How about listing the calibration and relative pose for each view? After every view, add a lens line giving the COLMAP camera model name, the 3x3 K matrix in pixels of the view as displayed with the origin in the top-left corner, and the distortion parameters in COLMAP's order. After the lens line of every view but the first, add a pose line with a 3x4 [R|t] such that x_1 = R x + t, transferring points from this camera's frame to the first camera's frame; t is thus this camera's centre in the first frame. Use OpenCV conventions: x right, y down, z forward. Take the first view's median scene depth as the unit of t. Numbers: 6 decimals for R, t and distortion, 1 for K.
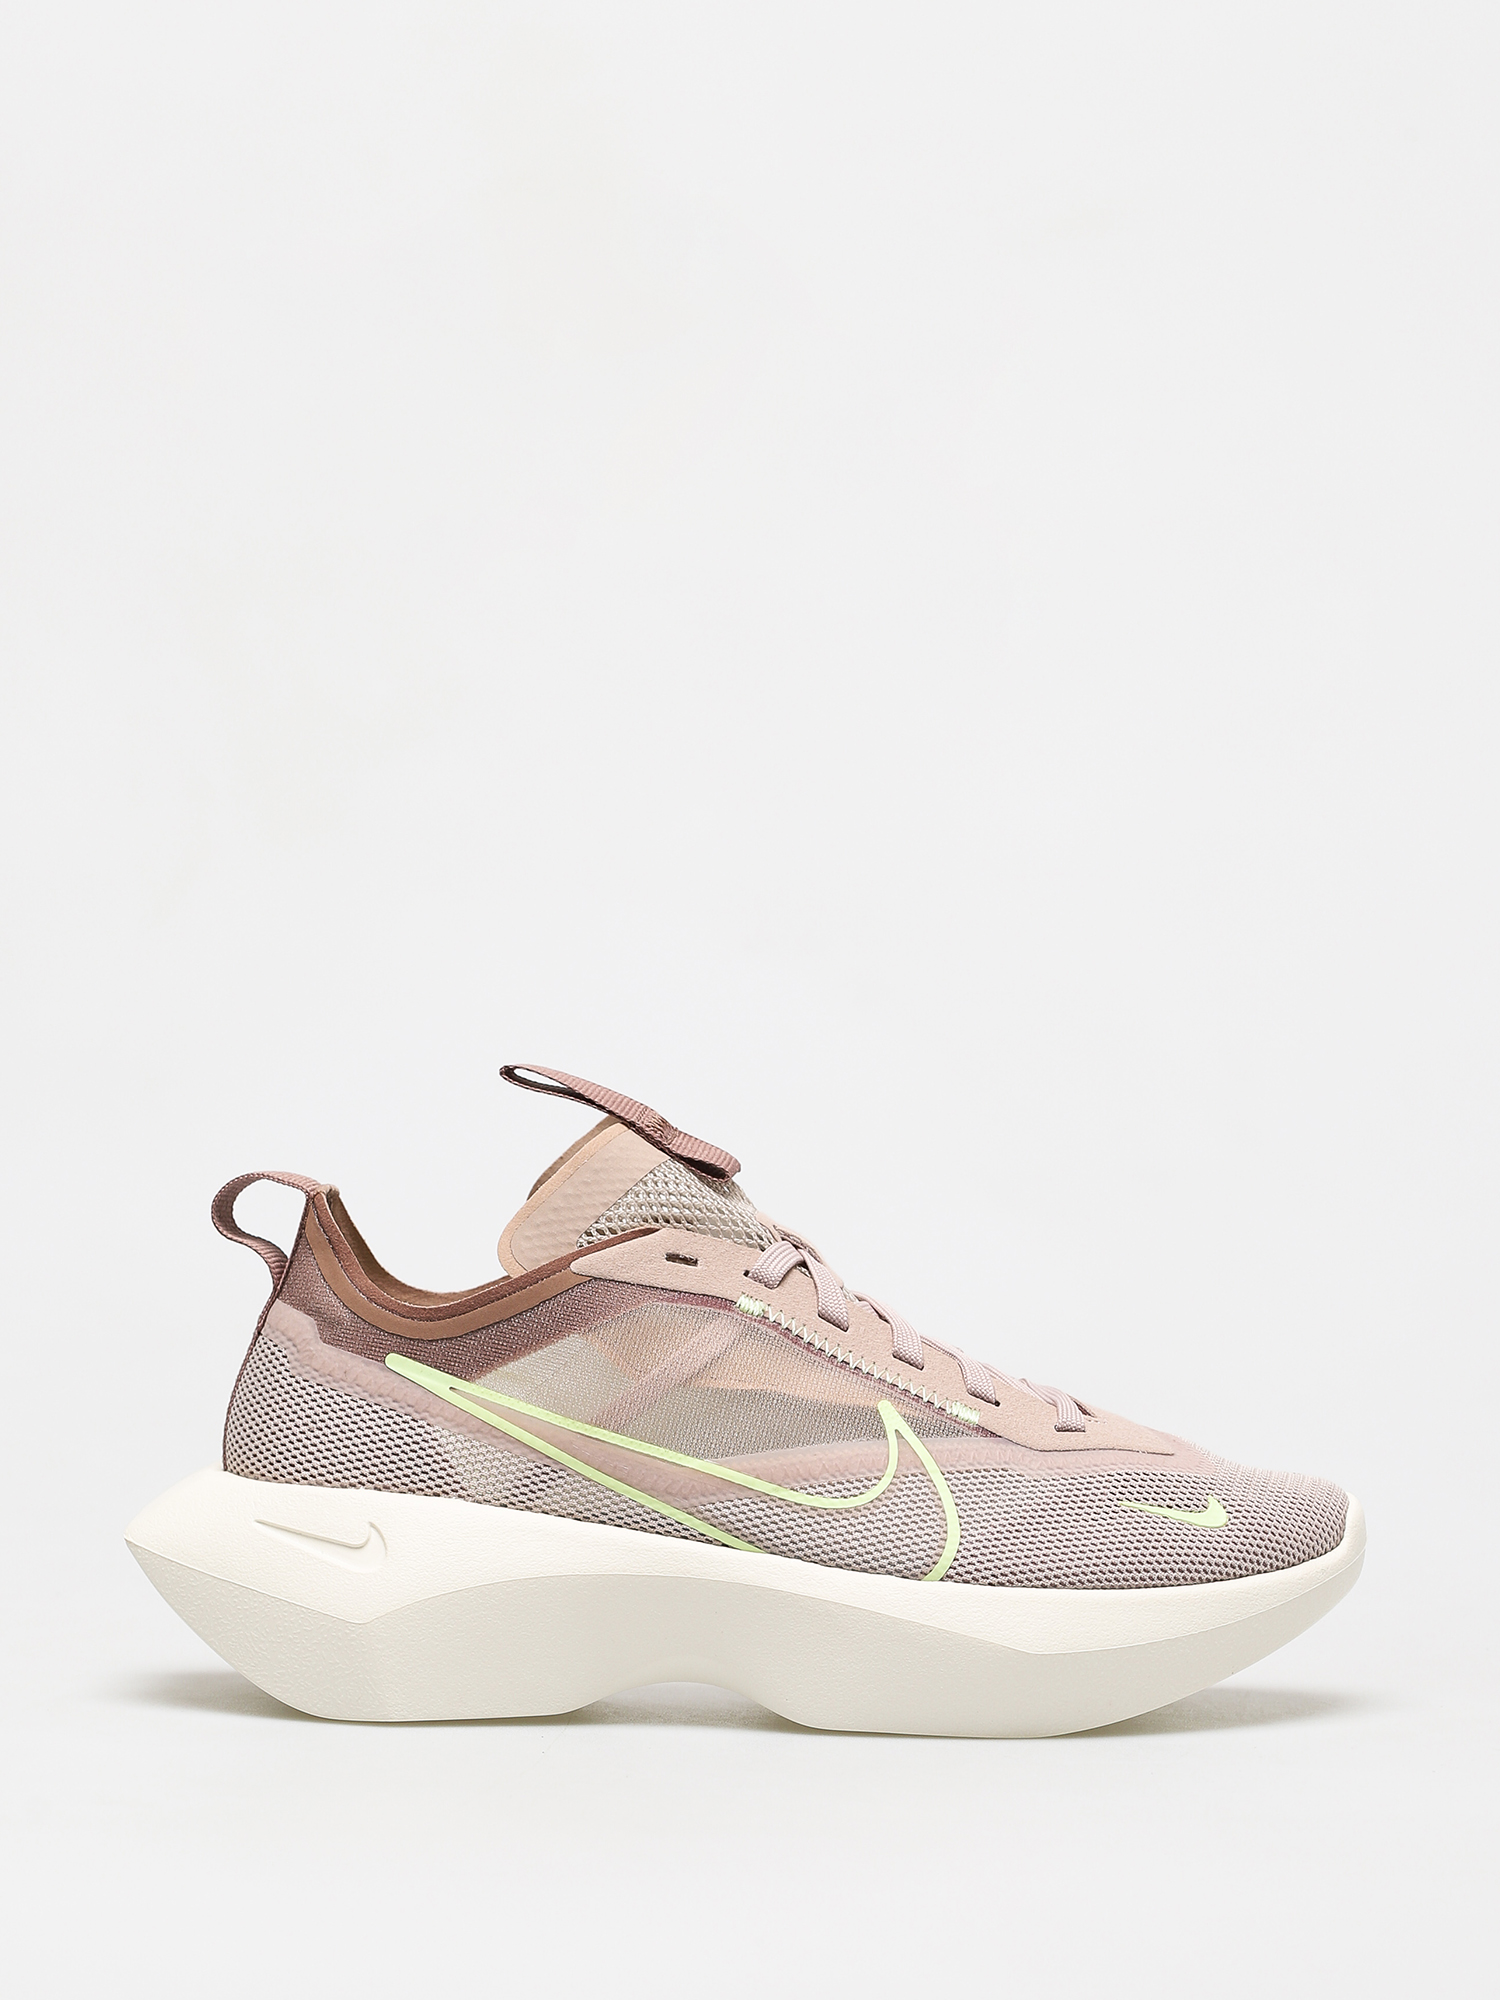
lens RADIAL K [[5677.0, 0, 748.5], [0, 5677.0, 1002.0], [0, 0, 1]] dist [0.795384, 0.000000]
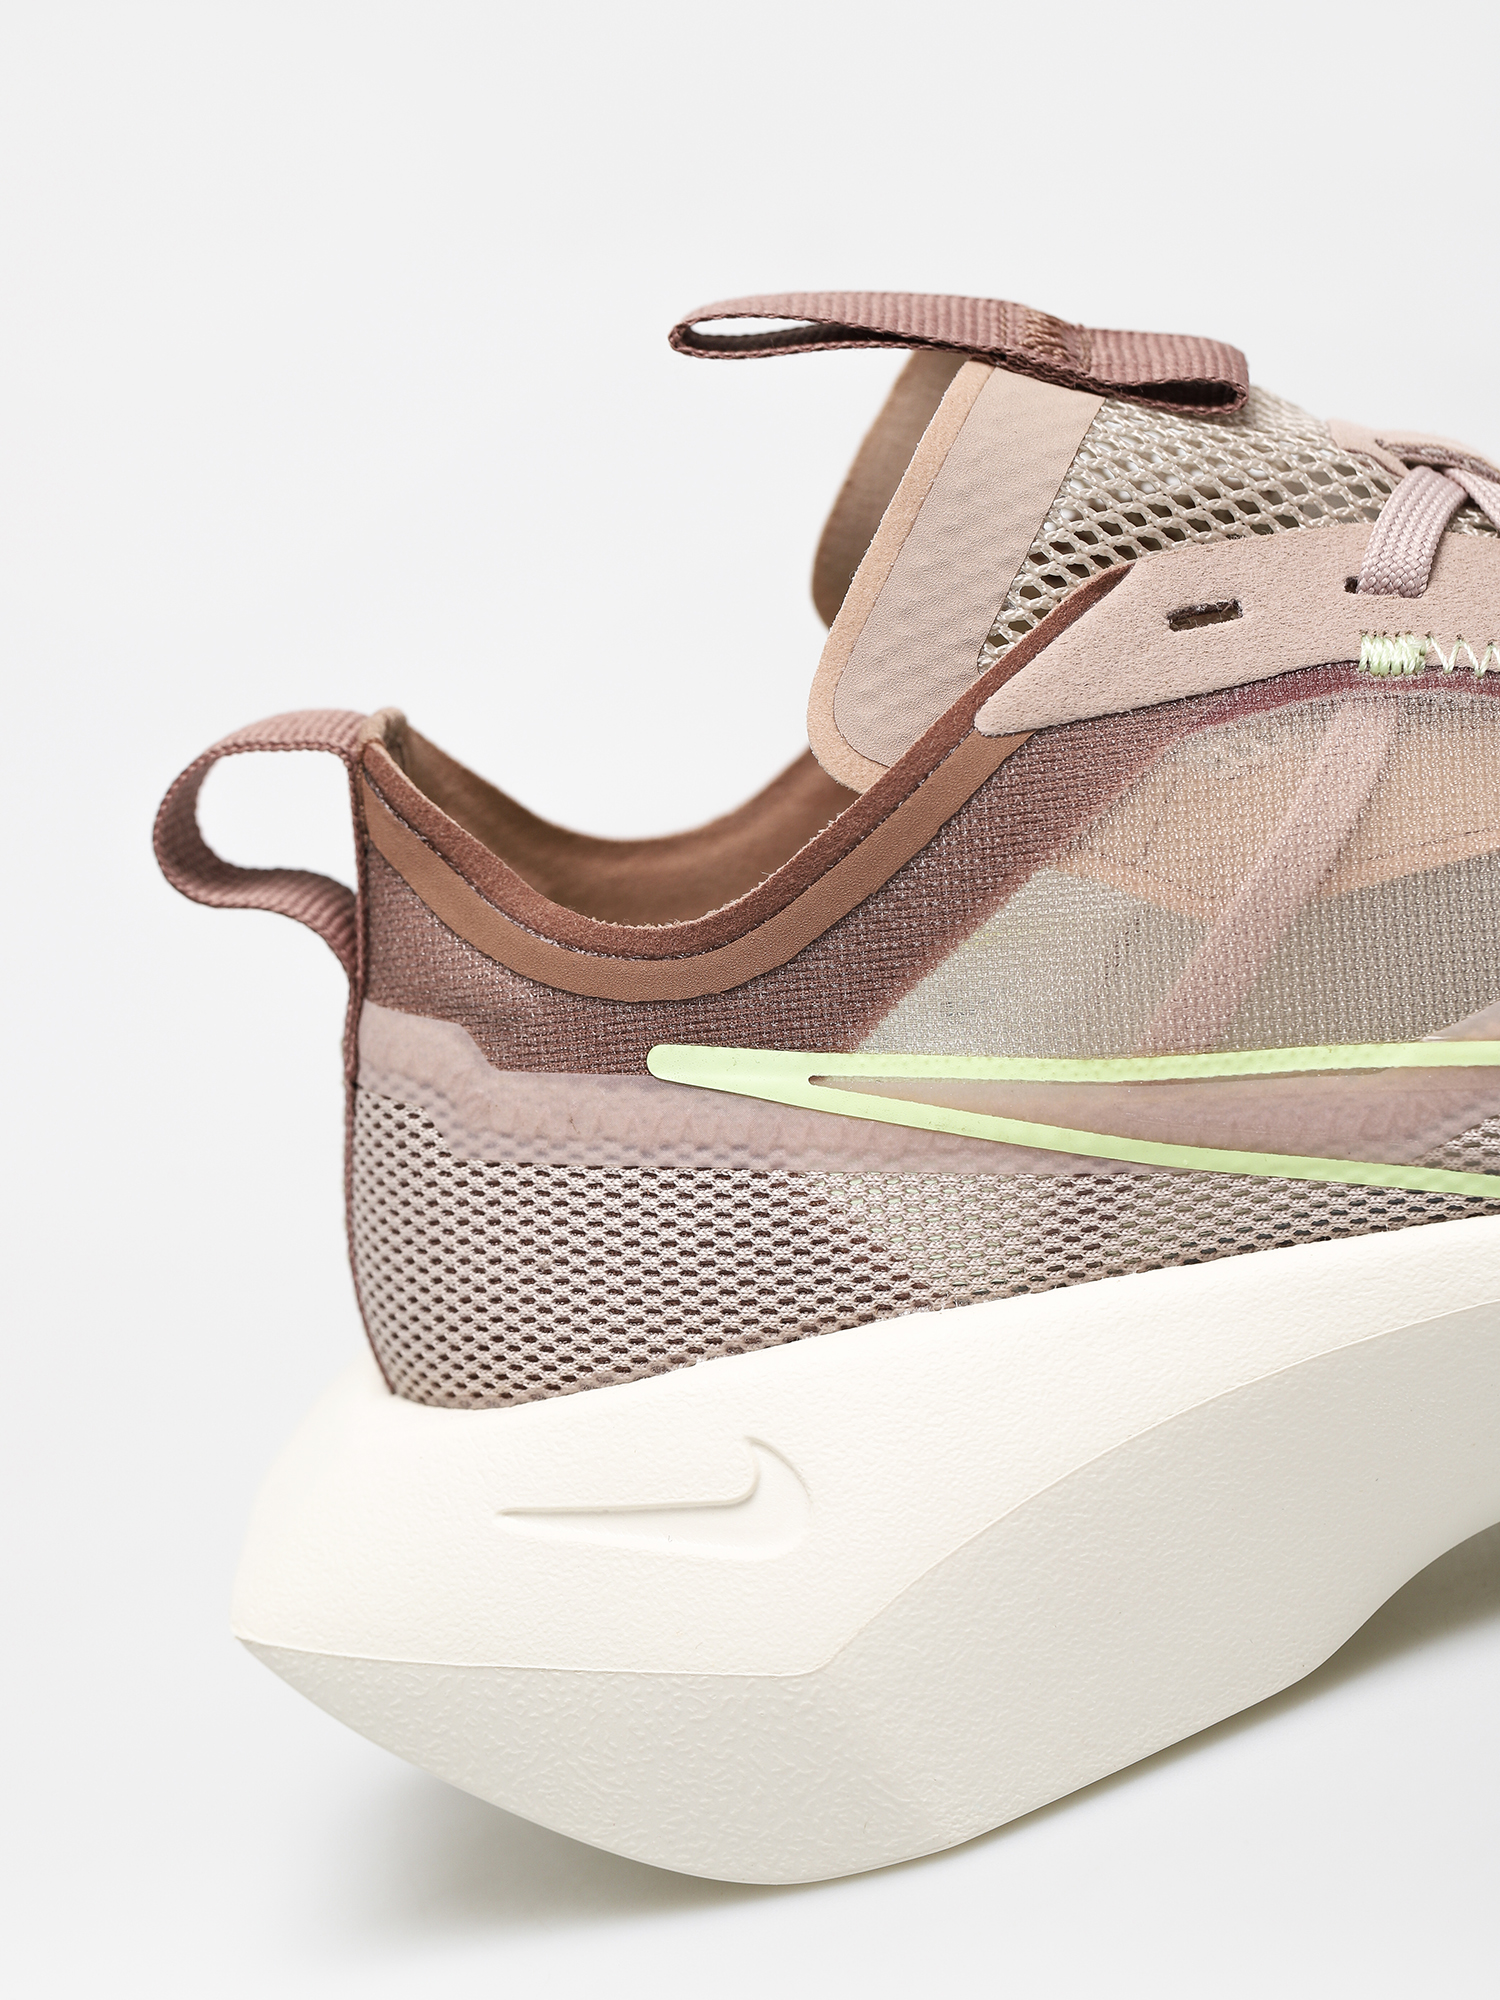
lens RADIAL K [[5677.0, 0, 744.5], [0, 5677.0, 999.6], [0, 0, 1]] dist [0.795384, 0.000000]
pose [[0.941314, -0.334104, -0.047980, -0.034205], [0.337457, 0.928564, 0.154567, -0.006533], [-0.007089, -0.161687, 0.986817, 0.574363]]
